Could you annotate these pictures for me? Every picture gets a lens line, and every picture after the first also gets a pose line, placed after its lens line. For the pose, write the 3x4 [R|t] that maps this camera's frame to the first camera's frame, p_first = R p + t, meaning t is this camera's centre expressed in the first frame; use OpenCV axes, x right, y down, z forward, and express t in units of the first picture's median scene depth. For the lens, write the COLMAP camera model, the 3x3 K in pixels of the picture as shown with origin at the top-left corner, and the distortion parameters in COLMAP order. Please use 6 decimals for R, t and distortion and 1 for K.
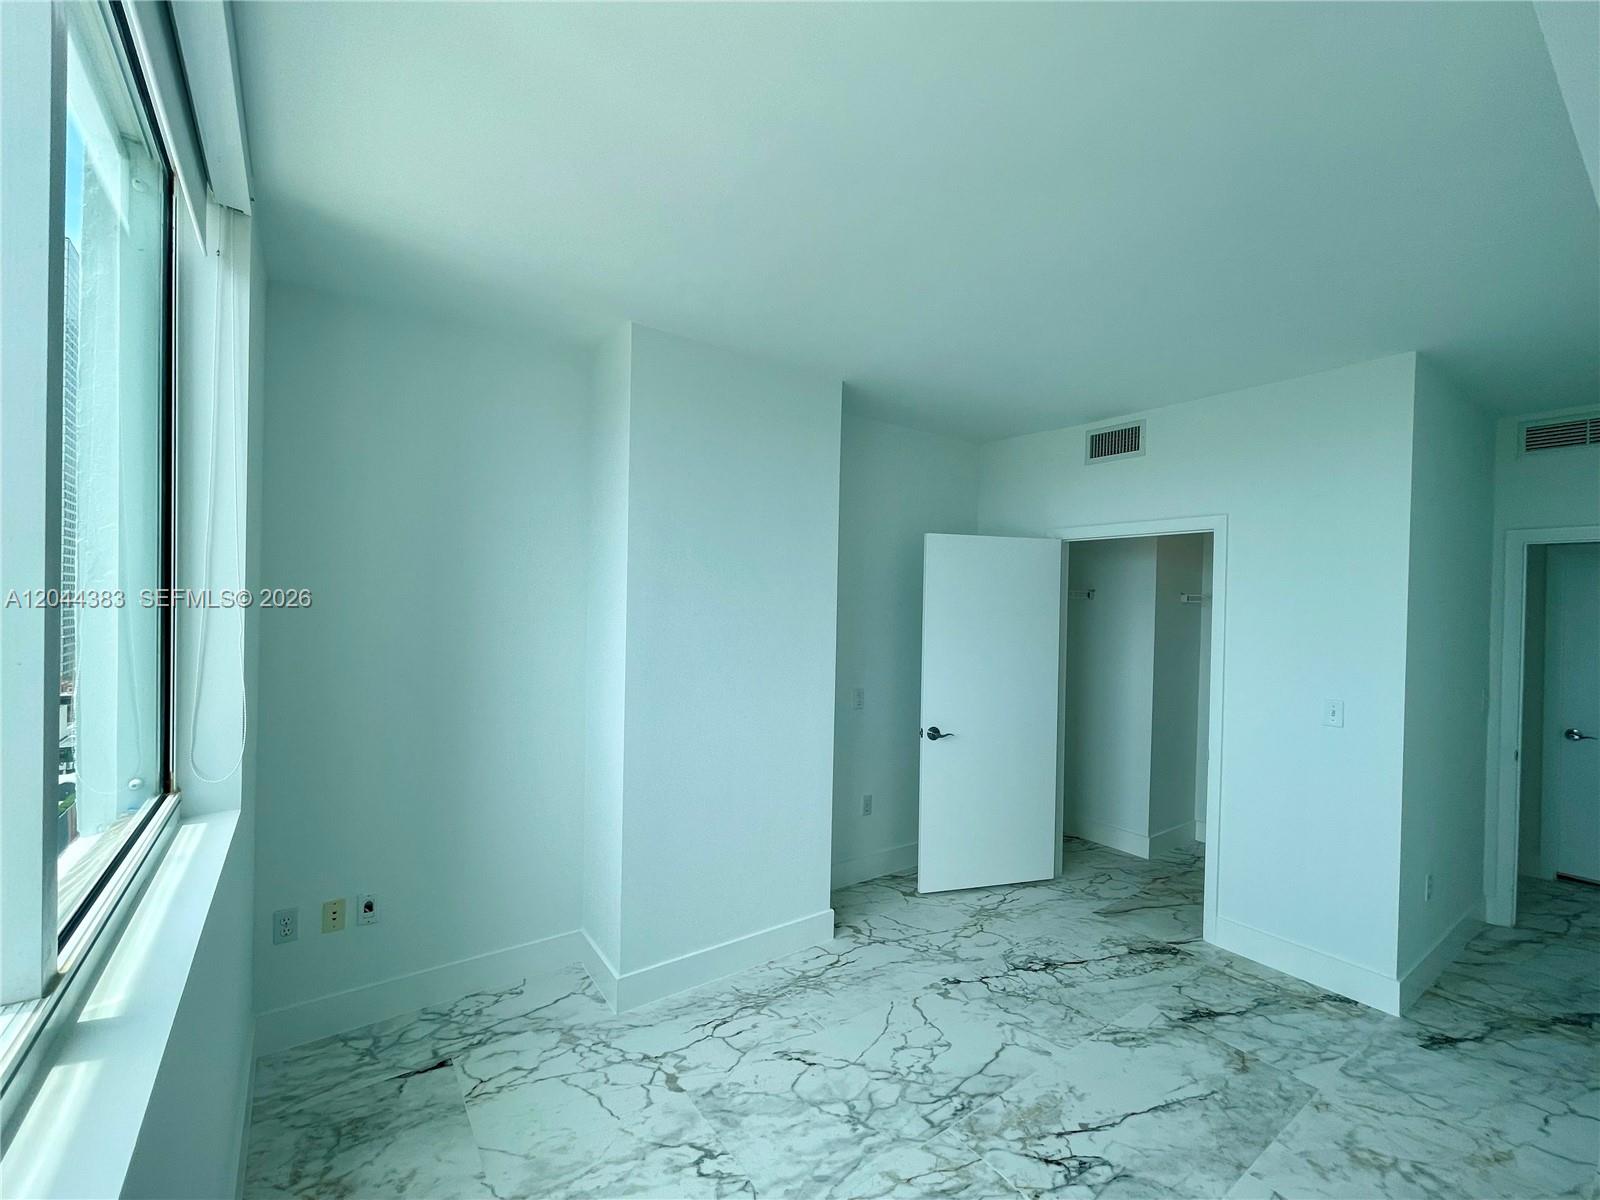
lens RADIAL K [[674.1, 0, 799.1], [0, 674.1, 608.2], [0, 0, 1]] dist [-0.002157, 0.000612]
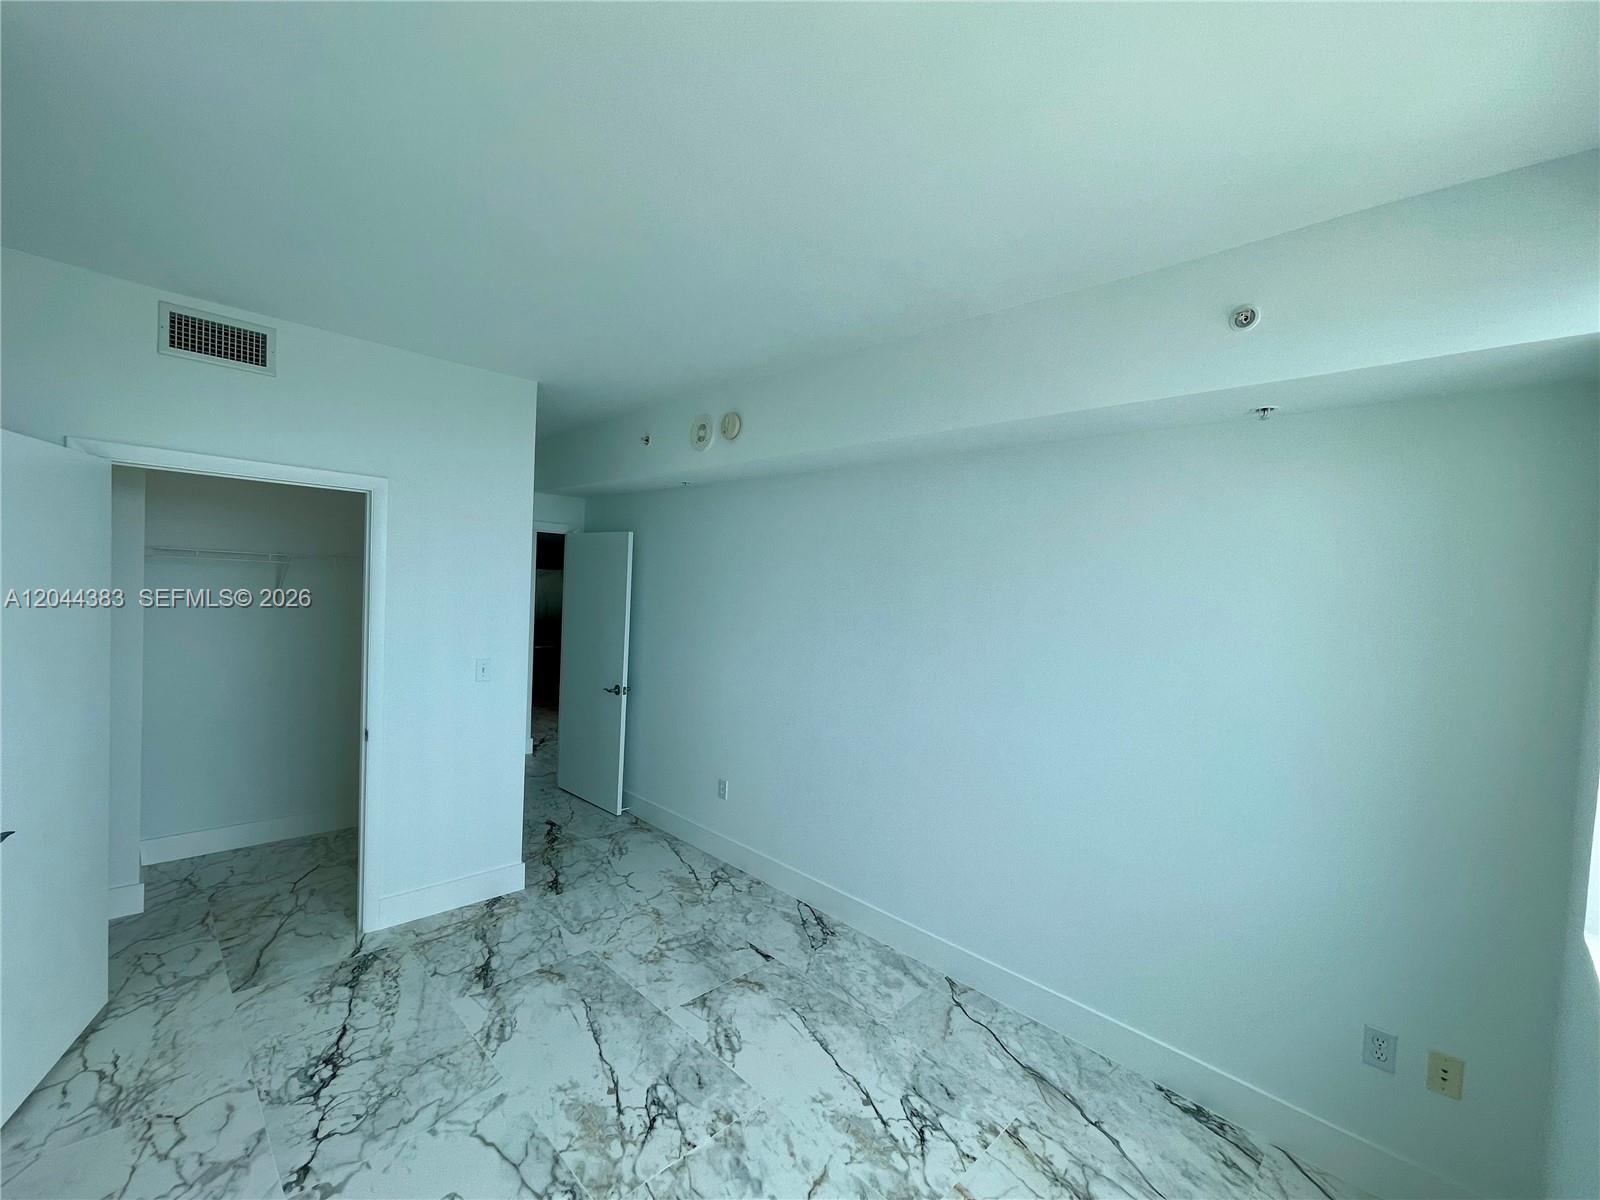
lens RADIAL K [[674.1, 0, 799.1], [0, 674.1, 608.2], [0, 0, 1]] dist [-0.002157, 0.000612]
pose [[-0.163488, -0.059640, 0.984741, -0.575711], [-0.046282, 0.997536, 0.052731, -0.050754], [-0.985459, -0.036955, -0.165845, 0.850257]]
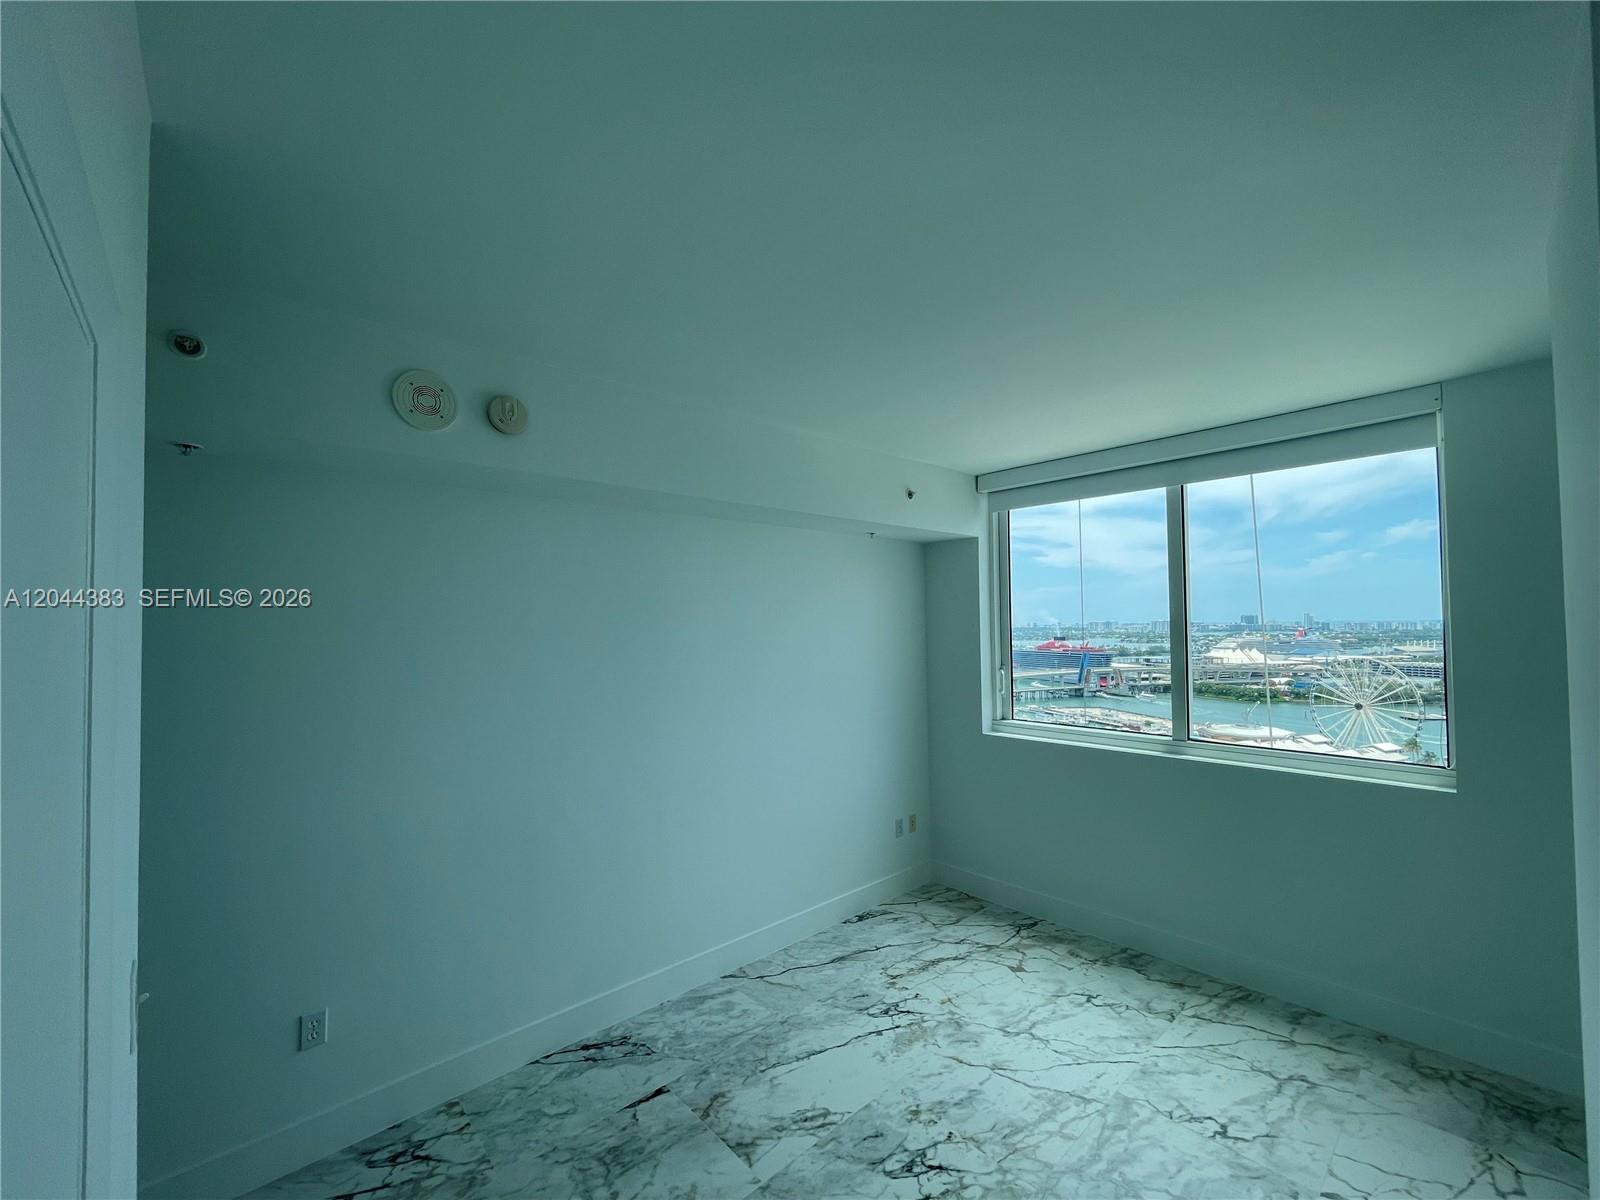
lens RADIAL K [[644.0, 0, 795.0], [0, 644.0, 610.0], [0, 0, 1]] dist [-0.005209, 0.000722]
pose [[-0.994211, -0.005782, -0.107287, 0.629583], [-0.003346, 0.999733, -0.022878, -0.056764], [0.107390, -0.022387, -0.993965, 1.774587]]
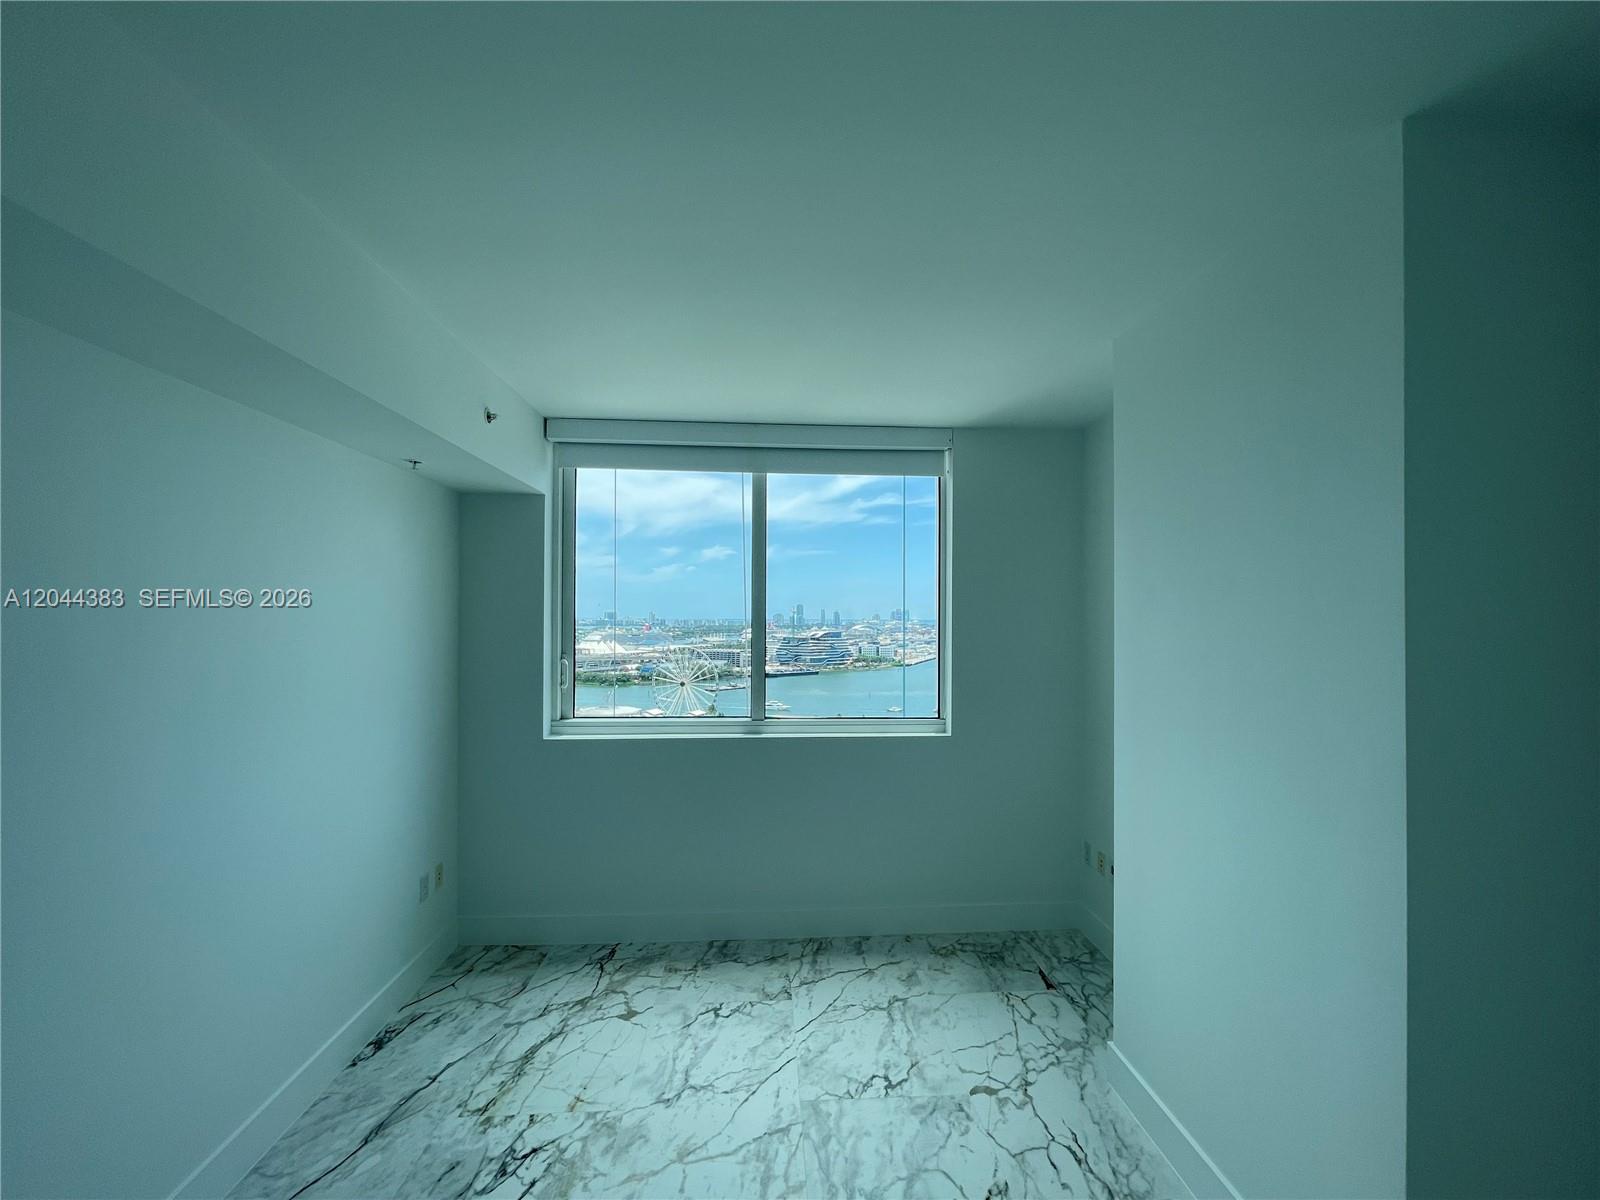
lens RADIAL K [[648.7, 0, 799.2], [0, 648.7, 609.6], [0, 0, 1]] dist [-0.004789, 0.000898]
pose [[-0.535861, -0.029546, -0.843789, 0.845714], [-0.018345, 0.999559, -0.023351, -0.020885], [0.844107, 0.002966, -0.536166, 1.293947]]
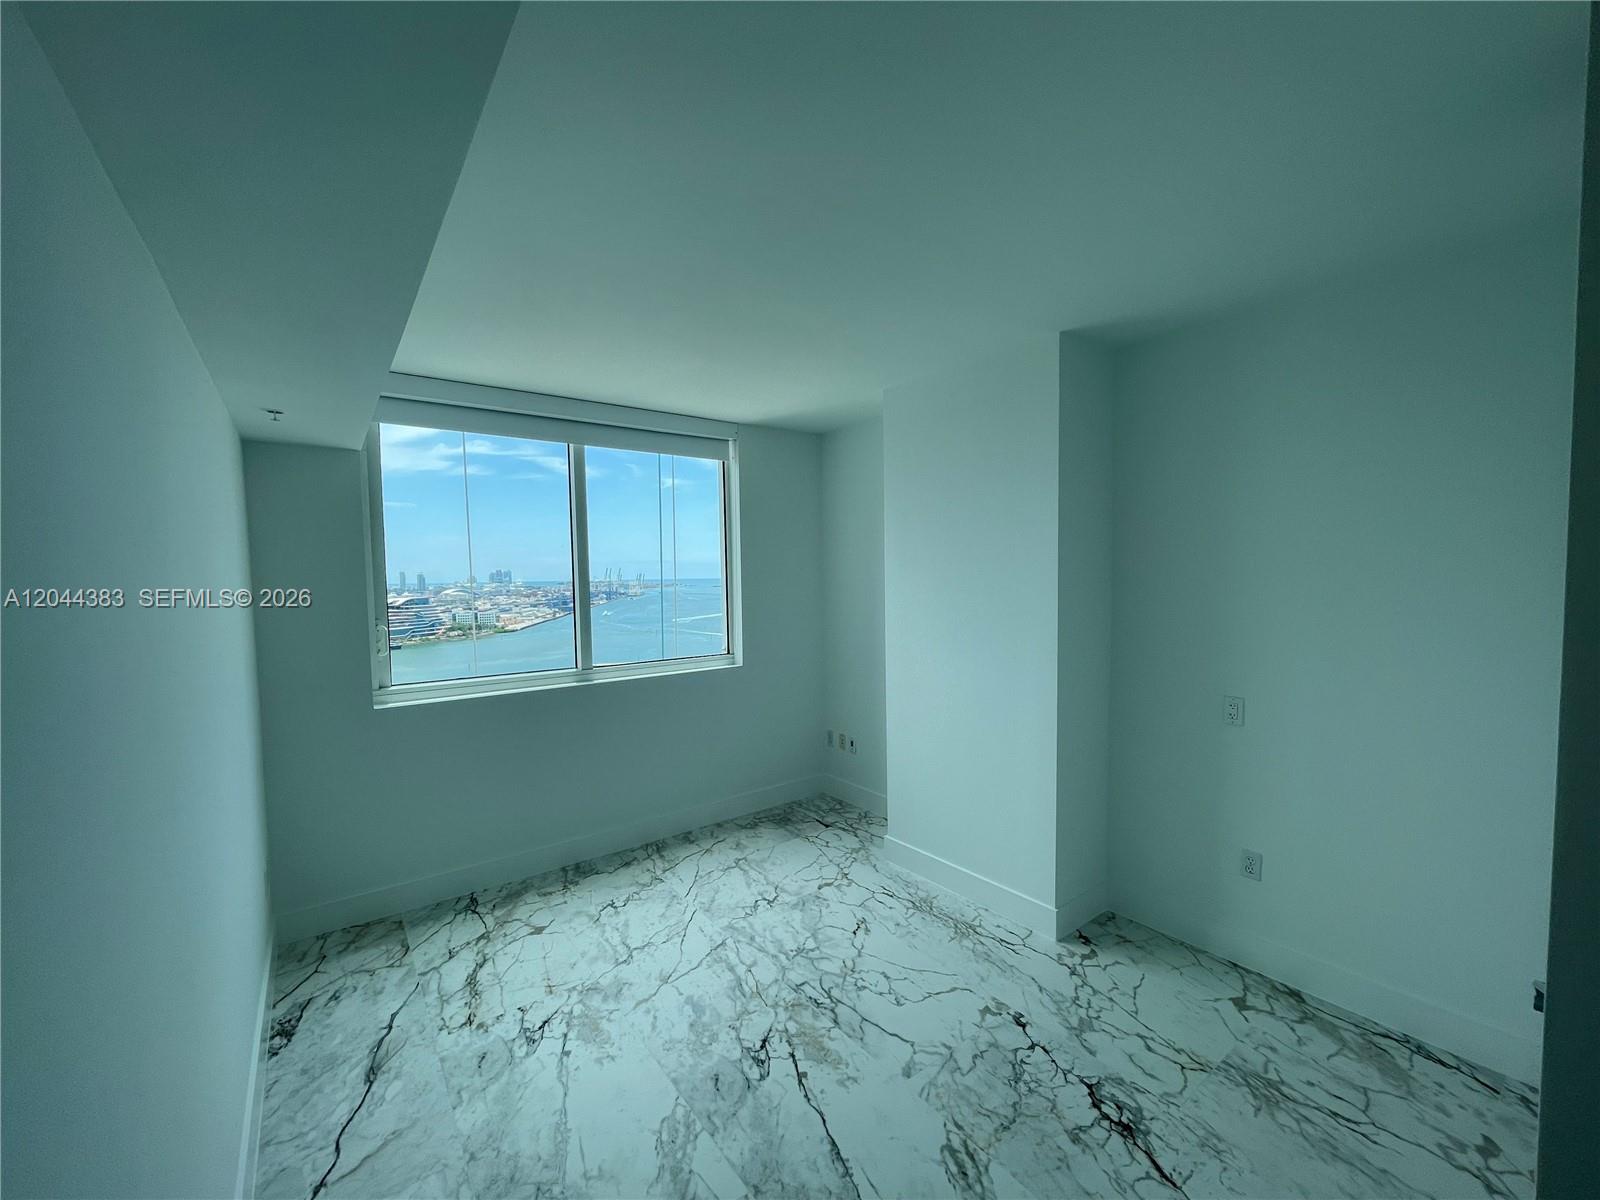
lens RADIAL K [[652.6, 0, 799.7], [0, 652.6, 605.8], [0, 0, 1]] dist [-0.009801, 0.000281]
pose [[0.020183, 0.031126, -0.999312, 1.331709], [0.014001, 0.999408, 0.031412, -0.006801], [0.999698, -0.014626, 0.019735, 0.916597]]
